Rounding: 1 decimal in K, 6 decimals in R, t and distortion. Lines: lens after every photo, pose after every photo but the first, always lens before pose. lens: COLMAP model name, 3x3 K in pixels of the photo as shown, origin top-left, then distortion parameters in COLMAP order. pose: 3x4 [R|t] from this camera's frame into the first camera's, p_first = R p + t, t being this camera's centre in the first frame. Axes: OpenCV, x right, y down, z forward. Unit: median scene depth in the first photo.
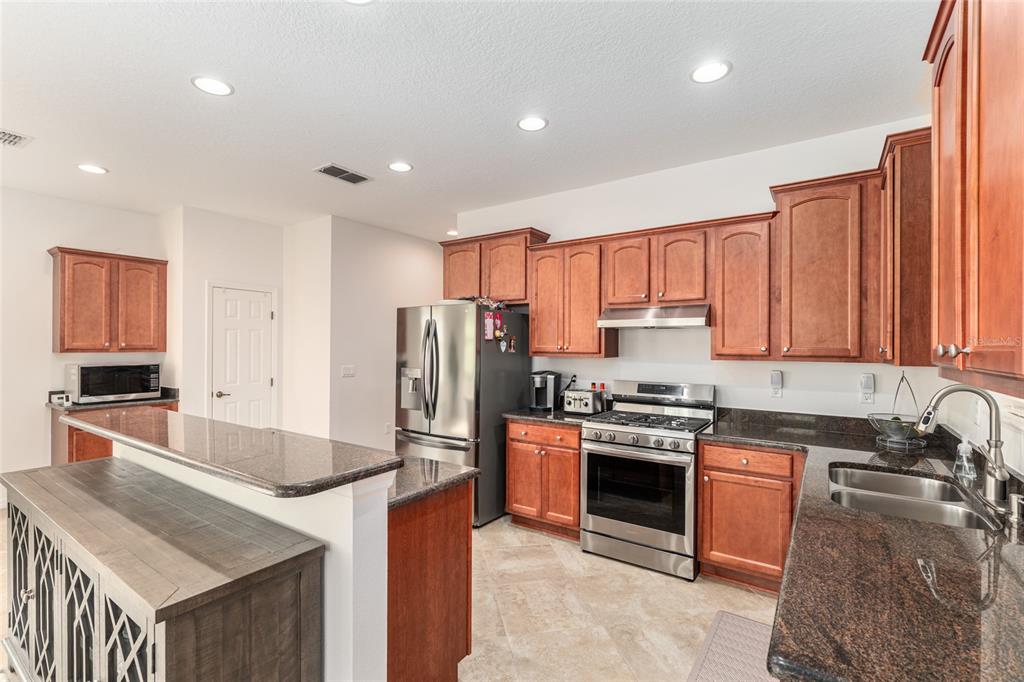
lens RADIAL K [[467.7, 0, 510.4], [0, 467.7, 345.9], [0, 0, 1]] dist [-0.003463, -0.001033]
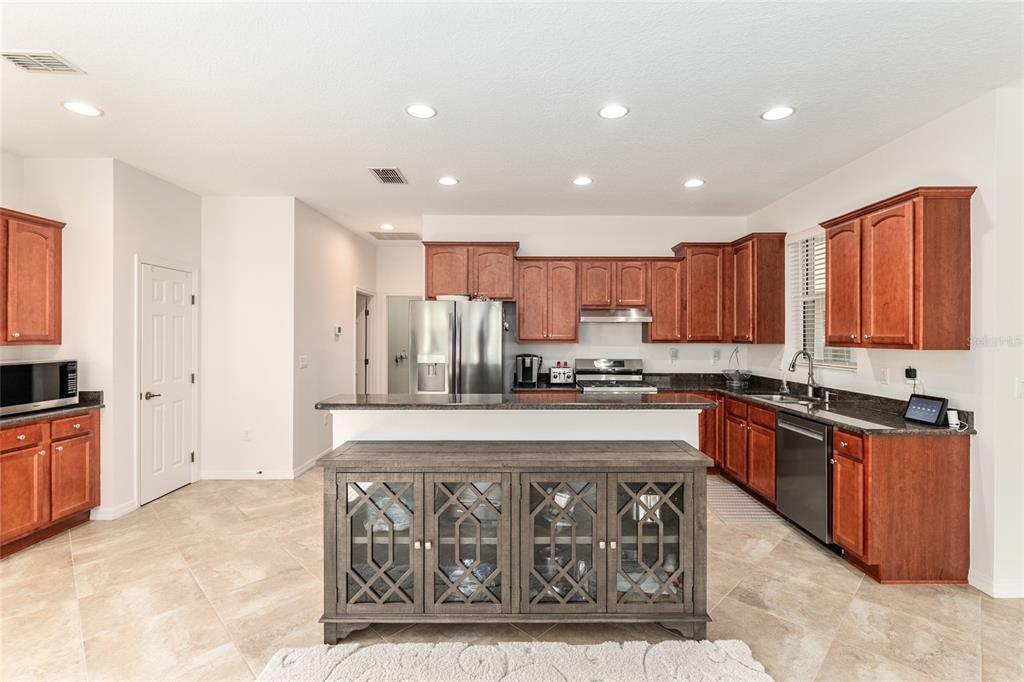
lens RADIAL K [[455.4, 0, 522.6], [0, 455.4, 345.0], [0, 0, 1]] dist [-0.005025, 0.000306]
pose [[0.816291, -0.015798, 0.577424, -0.761170], [0.002898, 0.999725, 0.023256, -0.001924], [-0.577633, -0.017310, 0.816113, -0.031219]]
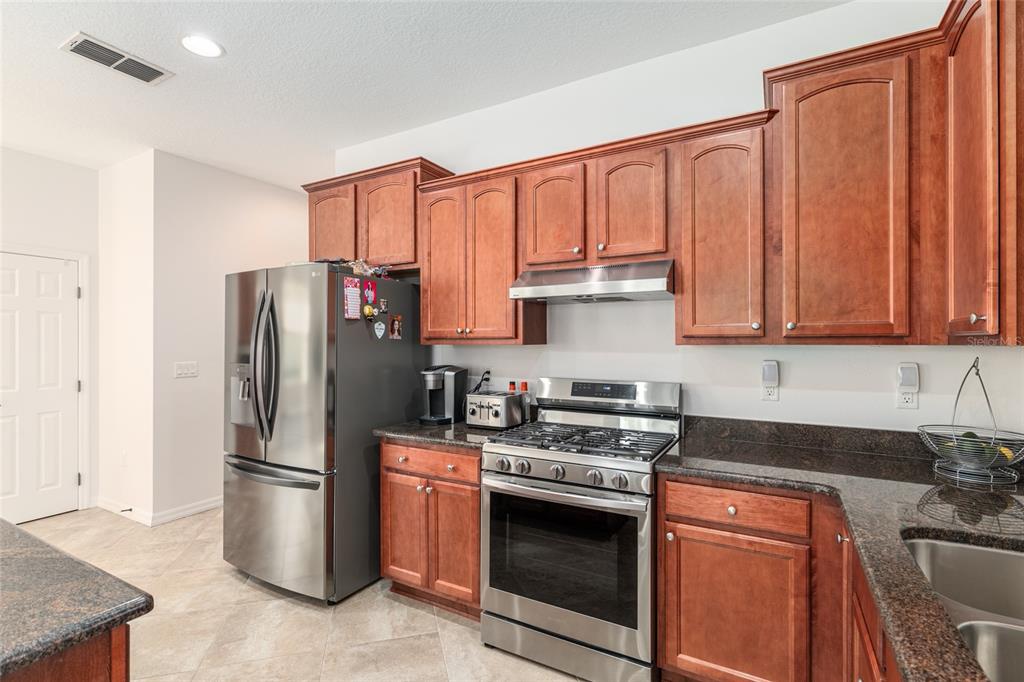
lens RADIAL K [[467.7, 0, 521.8], [0, 467.7, 344.1], [0, 0, 1]] dist [-0.003463, -0.001033]
pose [[0.994888, -0.006270, 0.100787, 0.135592], [0.006074, 0.999979, 0.002253, 0.023670], [-0.100799, -0.001630, 0.994905, 0.337347]]
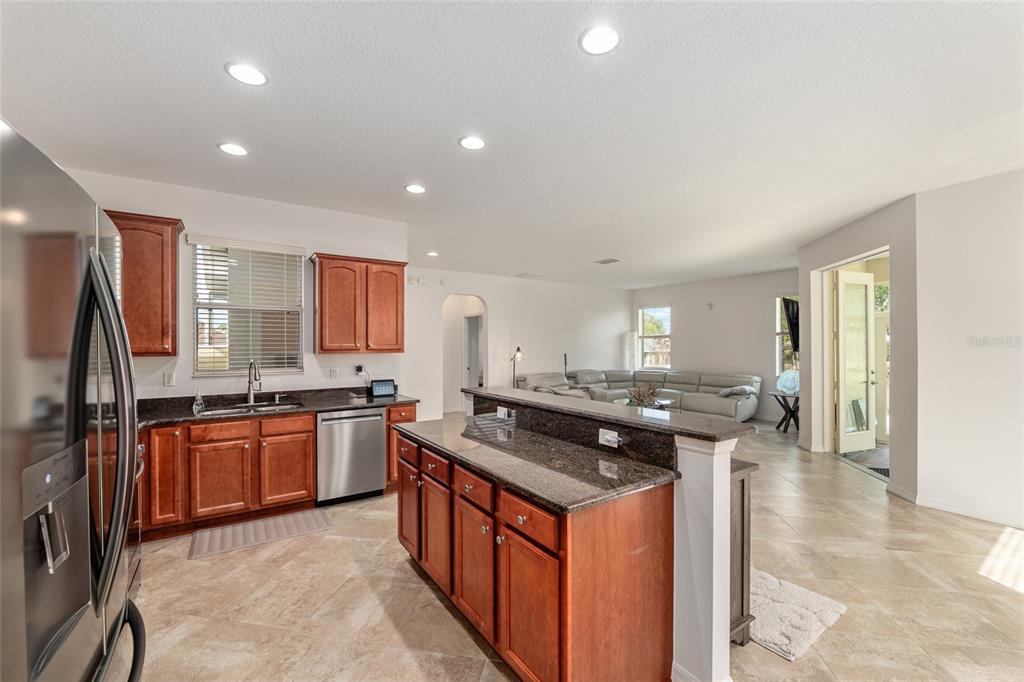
lens RADIAL K [[424.5, 0, 509.3], [0, 424.5, 343.0], [0, 0, 1]] dist [-0.011461, 0.000689]
pose [[-0.929473, -0.003102, 0.368876, -0.546505], [-0.003092, 0.999995, 0.000616, -0.004376], [-0.368876, -0.000568, -0.929478, 1.263728]]
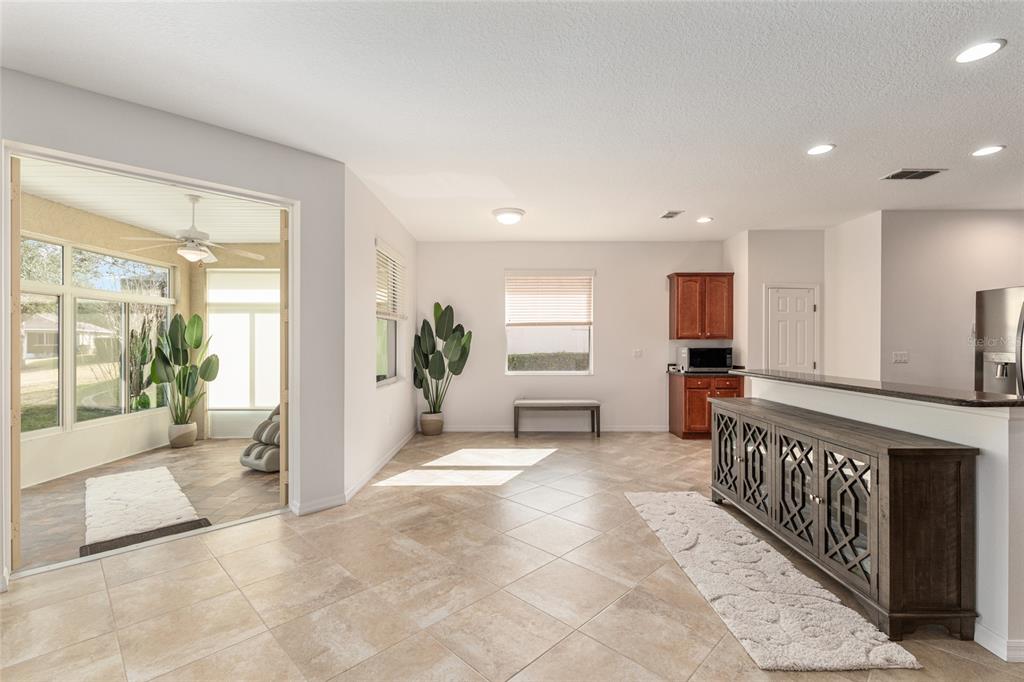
lens RADIAL K [[455.4, 0, 509.0], [0, 455.4, 344.2], [0, 0, 1]] dist [-0.005025, 0.000306]
pose [[0.570251, 0.002616, -0.821466, -0.022141], [0.000968, 0.999992, 0.003857, 0.028857], [0.821470, -0.002995, 0.570244, -0.411416]]
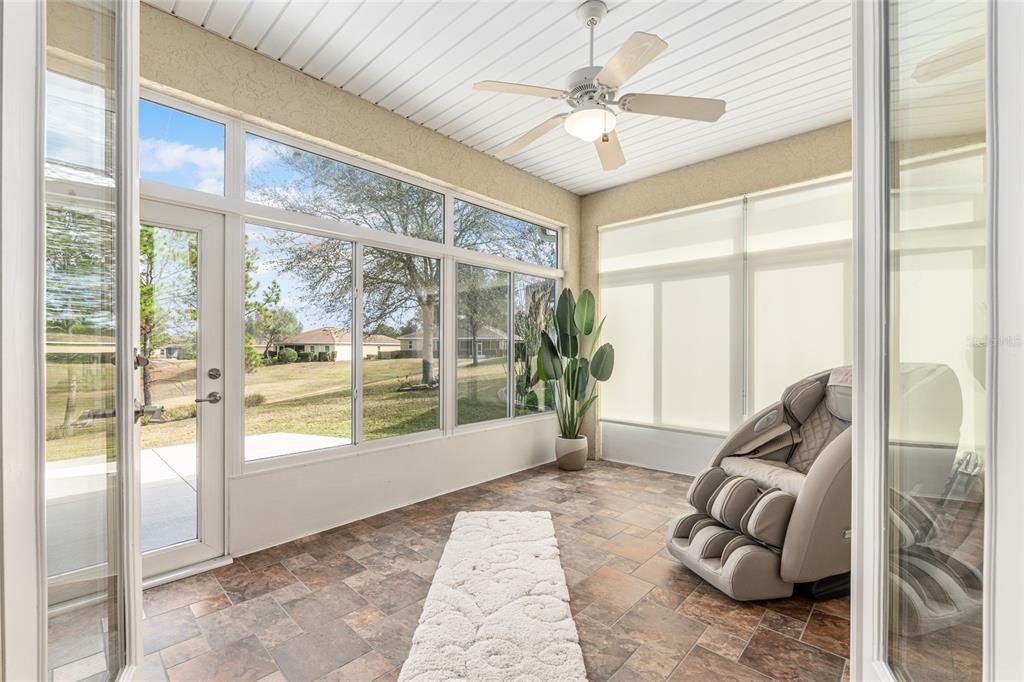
lens RADIAL K [[424.5, 0, 505.5], [0, 424.5, 343.6], [0, 0, 1]] dist [-0.011461, 0.000689]
pose [[-0.159783, -0.015908, -0.987024, -0.993897], [-0.003520, 0.999873, -0.015545, 0.098776], [0.987146, 0.000990, -0.159818, -0.440398]]
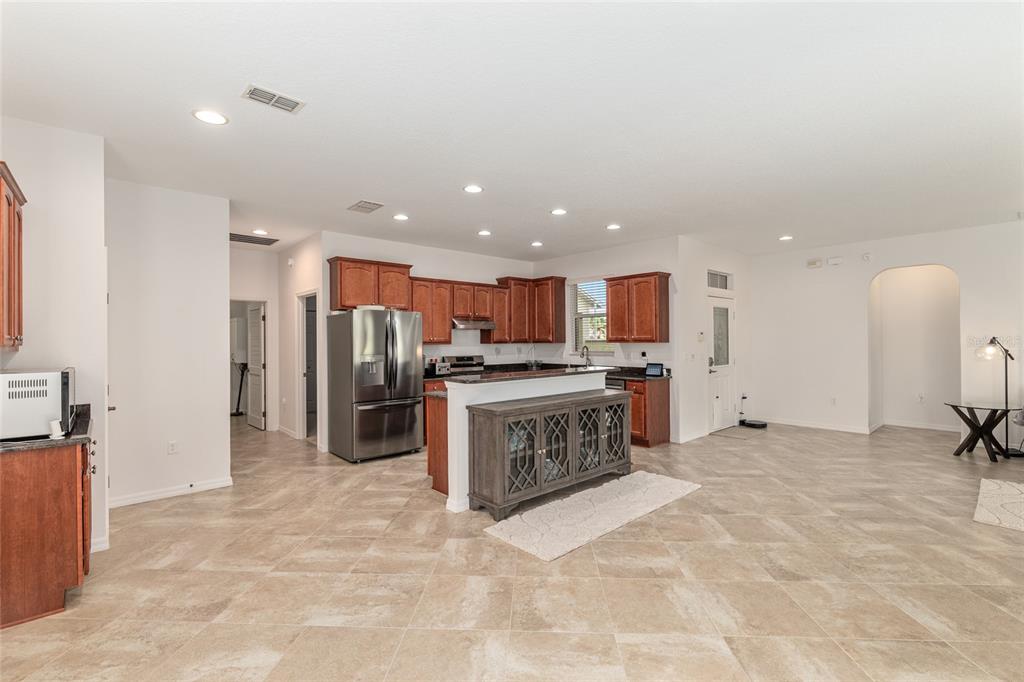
lens RADIAL K [[455.4, 0, 510.6], [0, 455.4, 338.3], [0, 0, 1]] dist [-0.005025, 0.000306]
pose [[0.235887, -0.002197, 0.971778, -1.600034], [0.009996, 0.999950, -0.000165, 0.004003], [-0.971729, 0.009753, 0.235897, 0.337597]]
